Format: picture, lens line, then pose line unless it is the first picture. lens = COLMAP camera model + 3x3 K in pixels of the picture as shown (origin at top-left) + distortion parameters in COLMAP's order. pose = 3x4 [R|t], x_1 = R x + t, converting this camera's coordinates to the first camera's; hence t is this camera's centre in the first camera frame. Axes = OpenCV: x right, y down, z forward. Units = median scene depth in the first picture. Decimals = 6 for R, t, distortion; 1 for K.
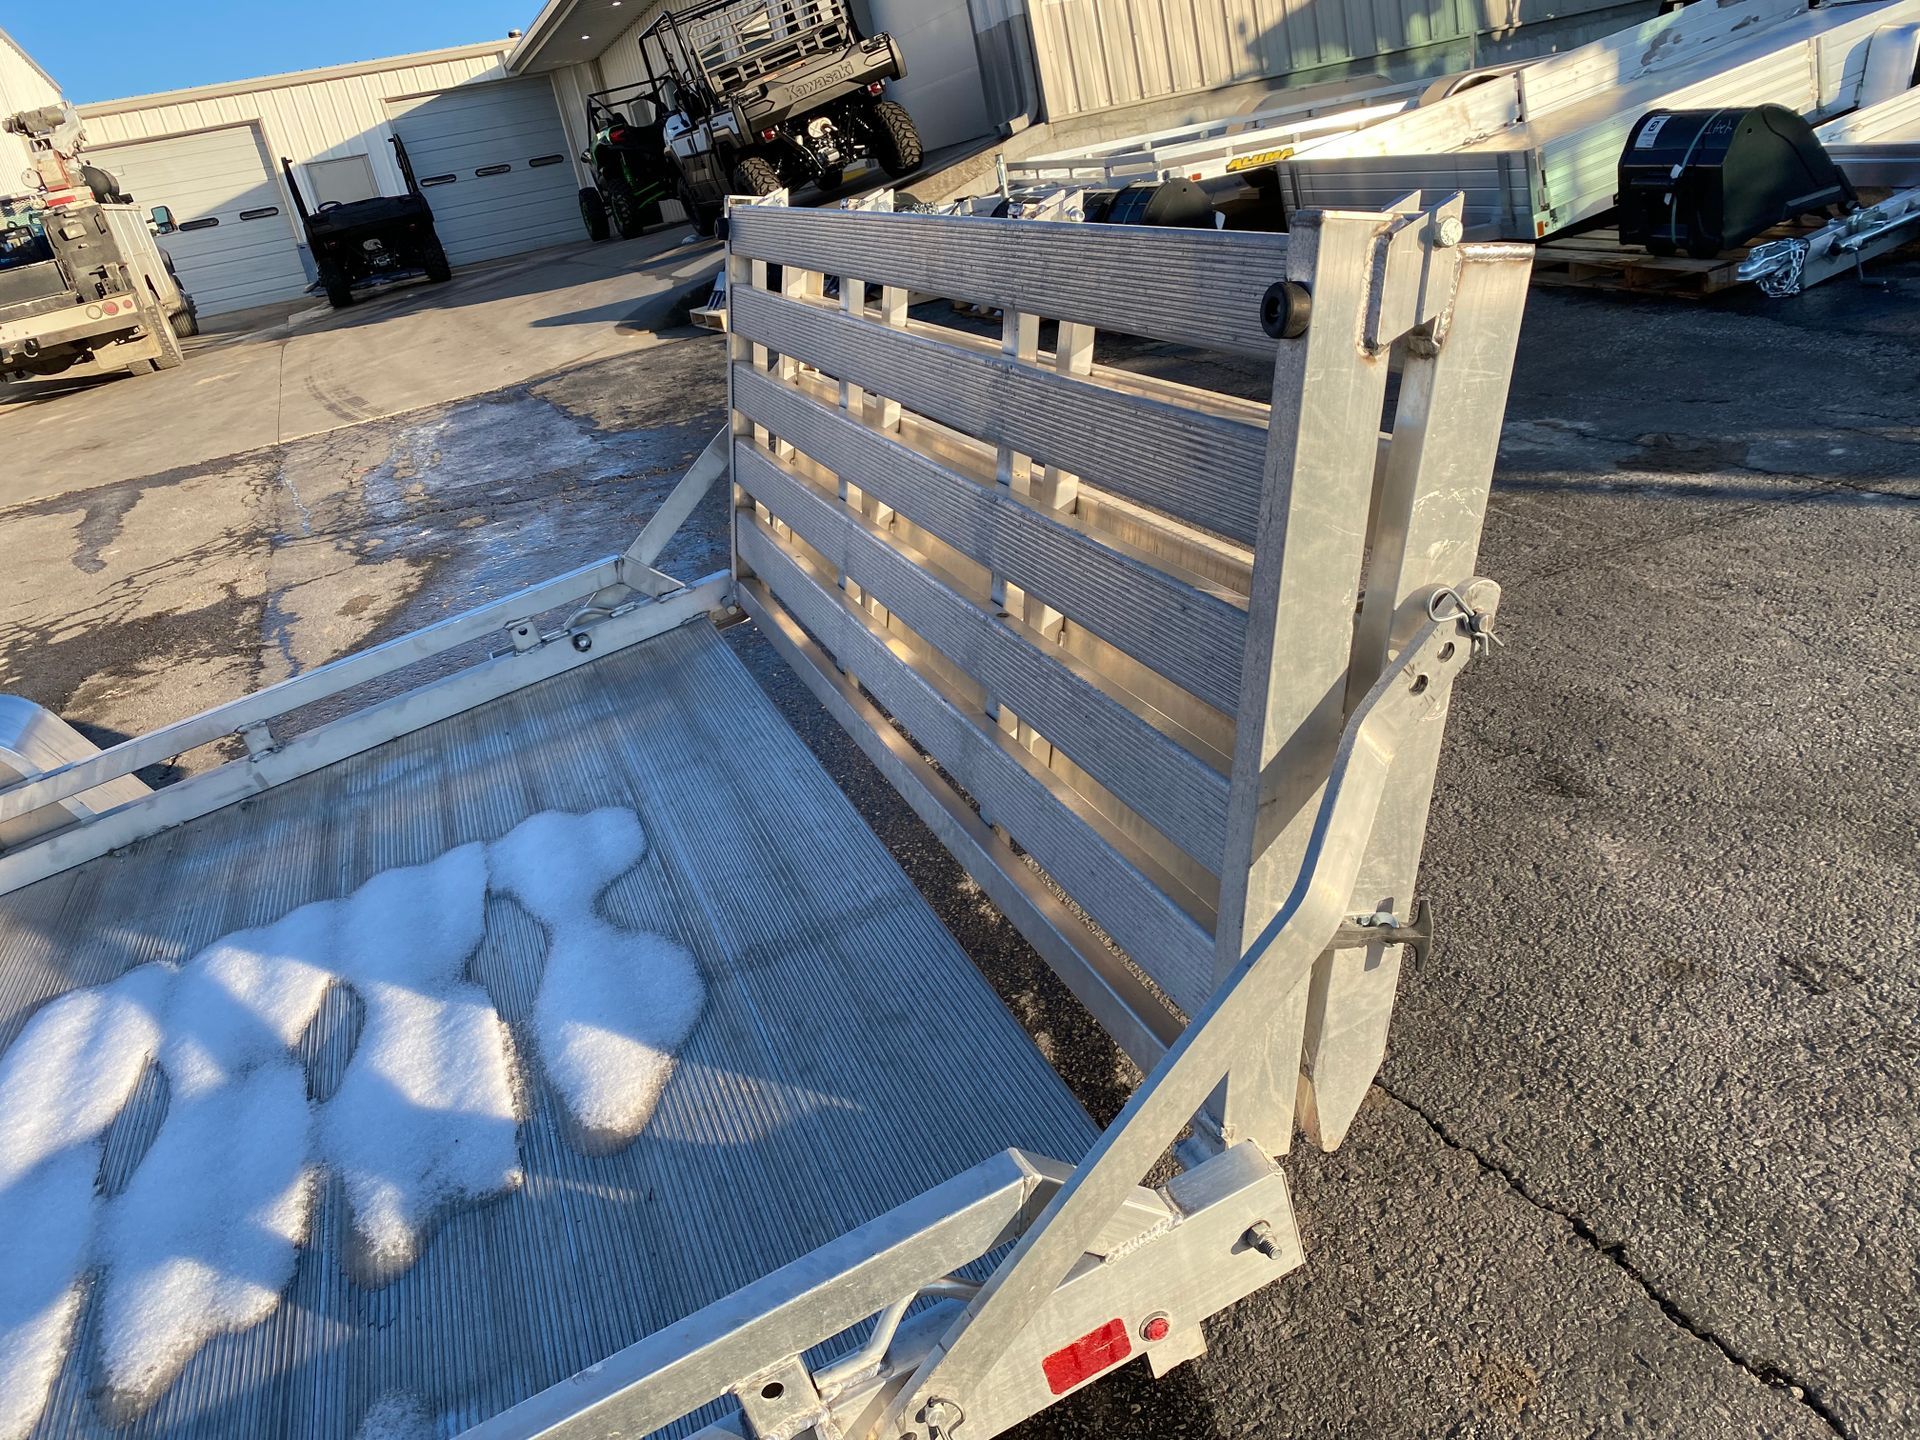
lens RADIAL K [[1434.6, 0, 962.3], [0, 1434.6, 707.8], [0, 0, 1]] dist [0.029260, -0.026810]
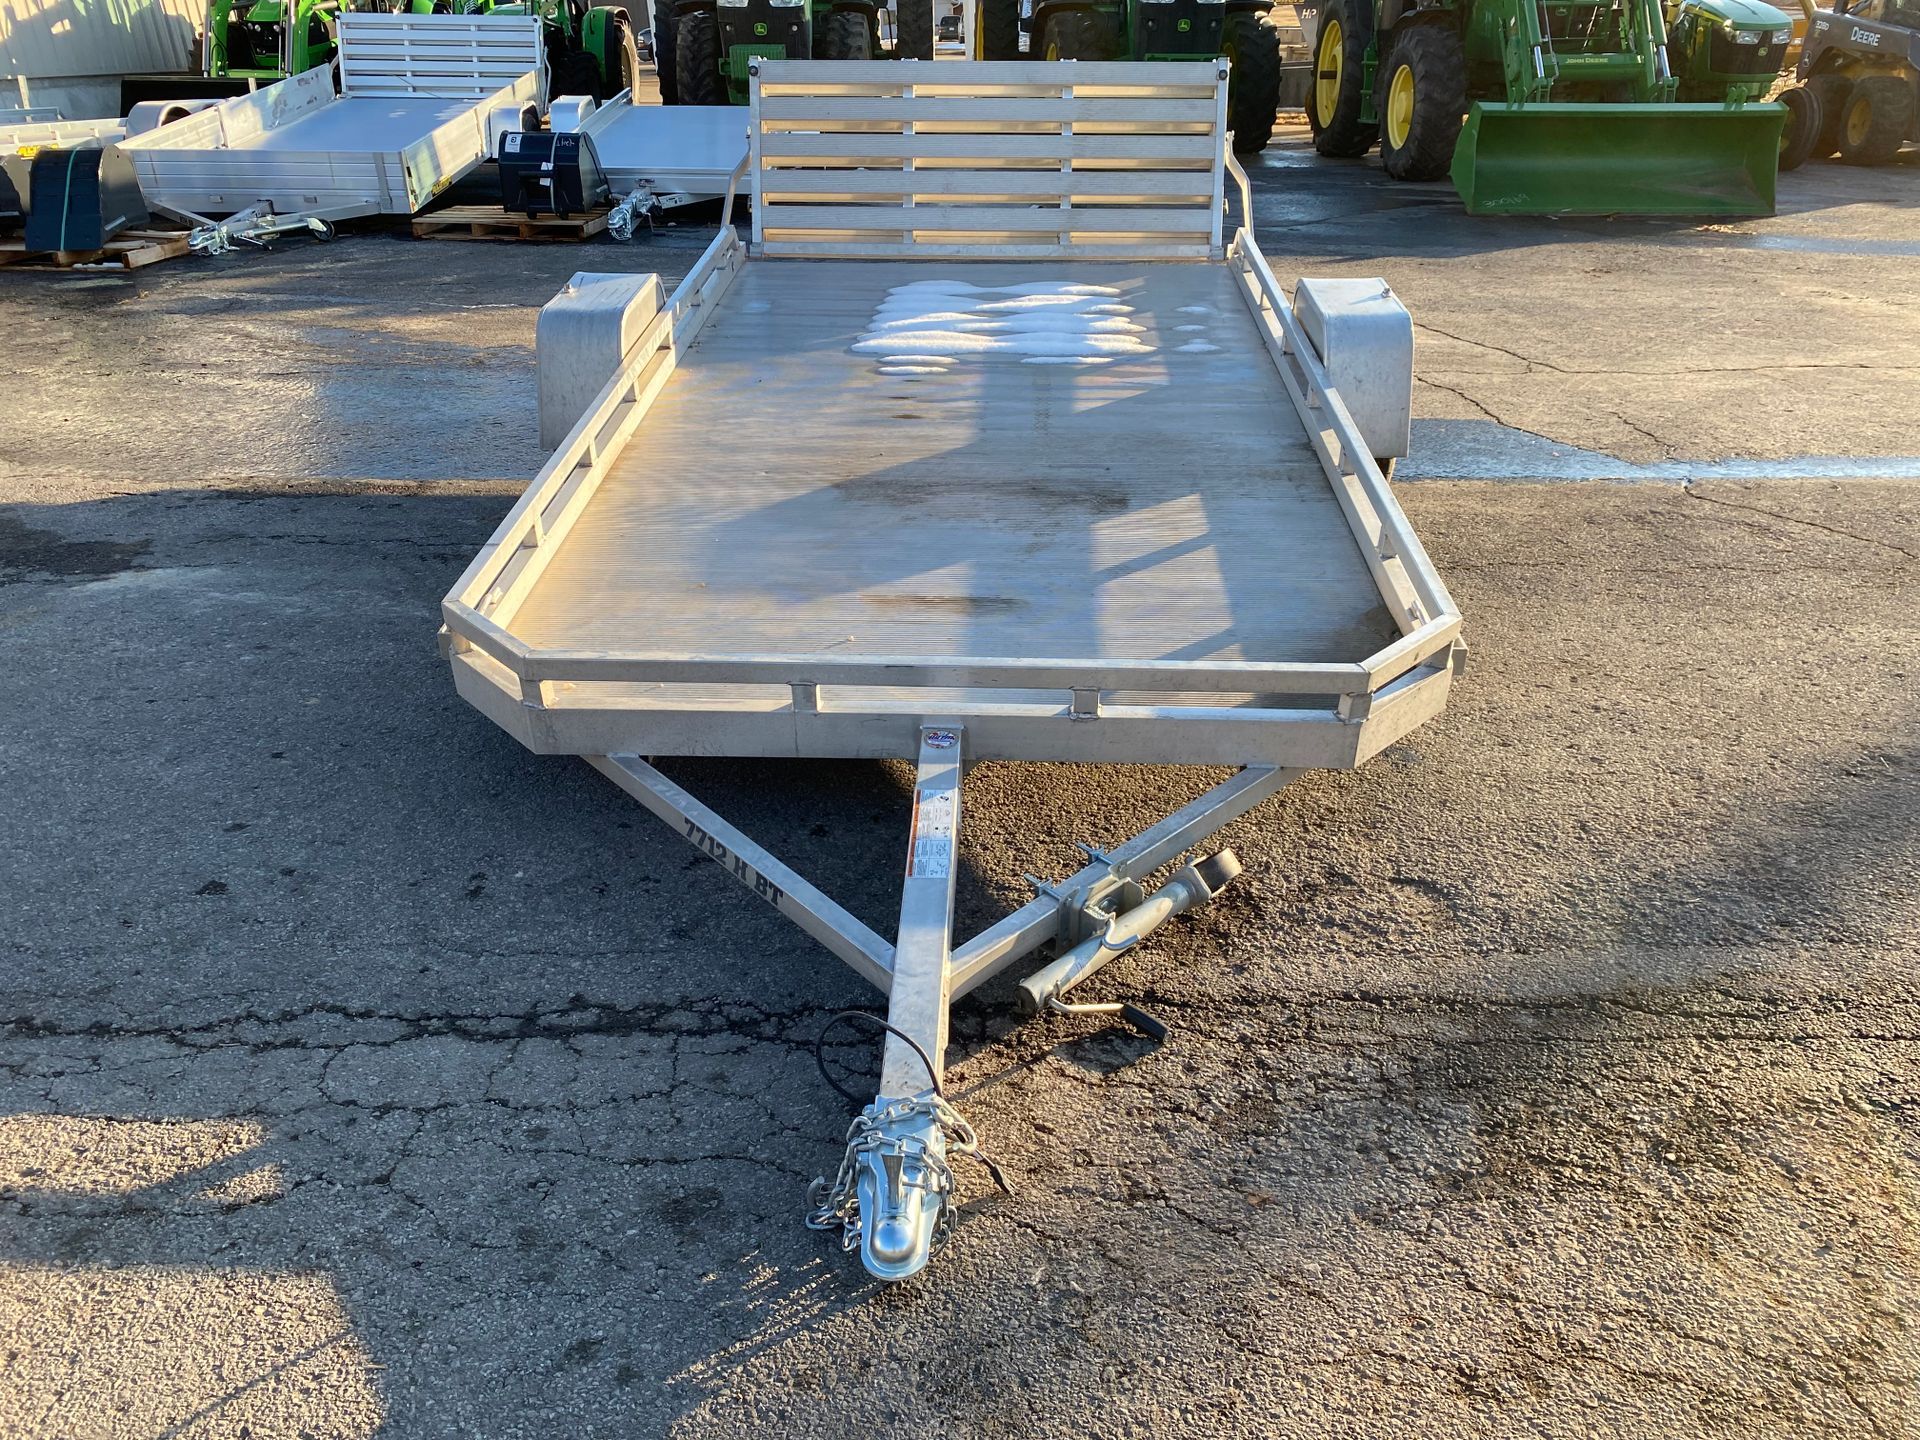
lens RADIAL K [[1434.6, 0, 962.3], [0, 1434.6, 707.8], [0, 0, 1]] dist [0.029260, -0.026810]
pose [[0.385970, -0.221927, 0.895419, -0.474514], [0.303562, 0.947131, 0.103893, 0.096813], [-0.871136, 0.231715, 0.432933, 0.000388]]
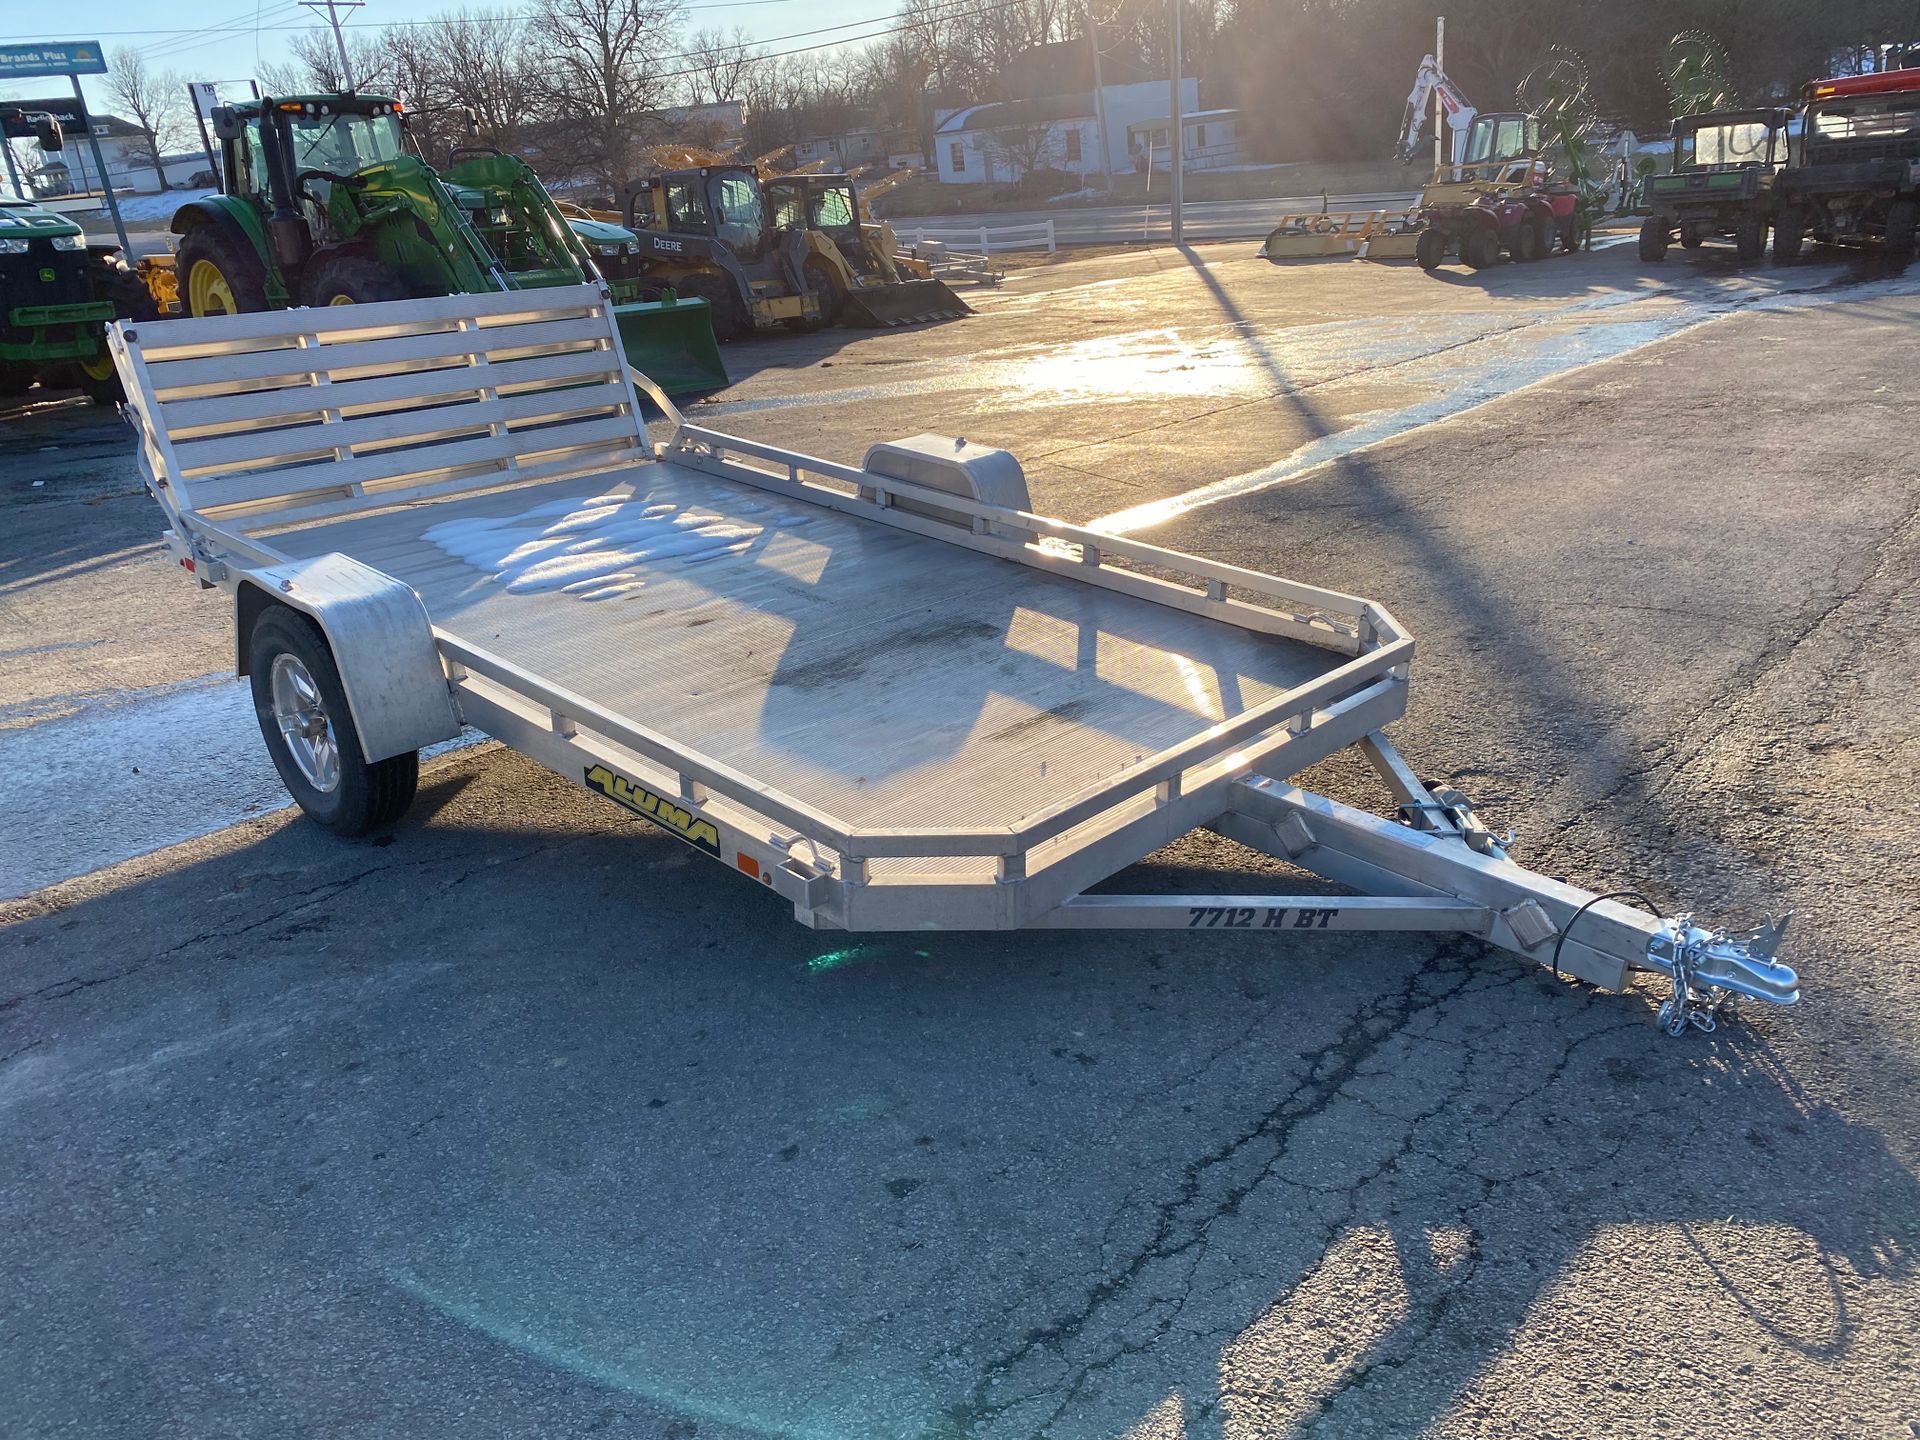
lens RADIAL K [[1473.9, 0, 960.0], [0, 1473.9, 720.0], [0, 0, 1]] dist [0.025846, -0.011185]
pose [[-0.402743, -0.094422, 0.910430, -0.507203], [0.489934, 0.817940, 0.301560, 0.003964], [-0.773151, 0.567502, -0.283160, 0.213115]]
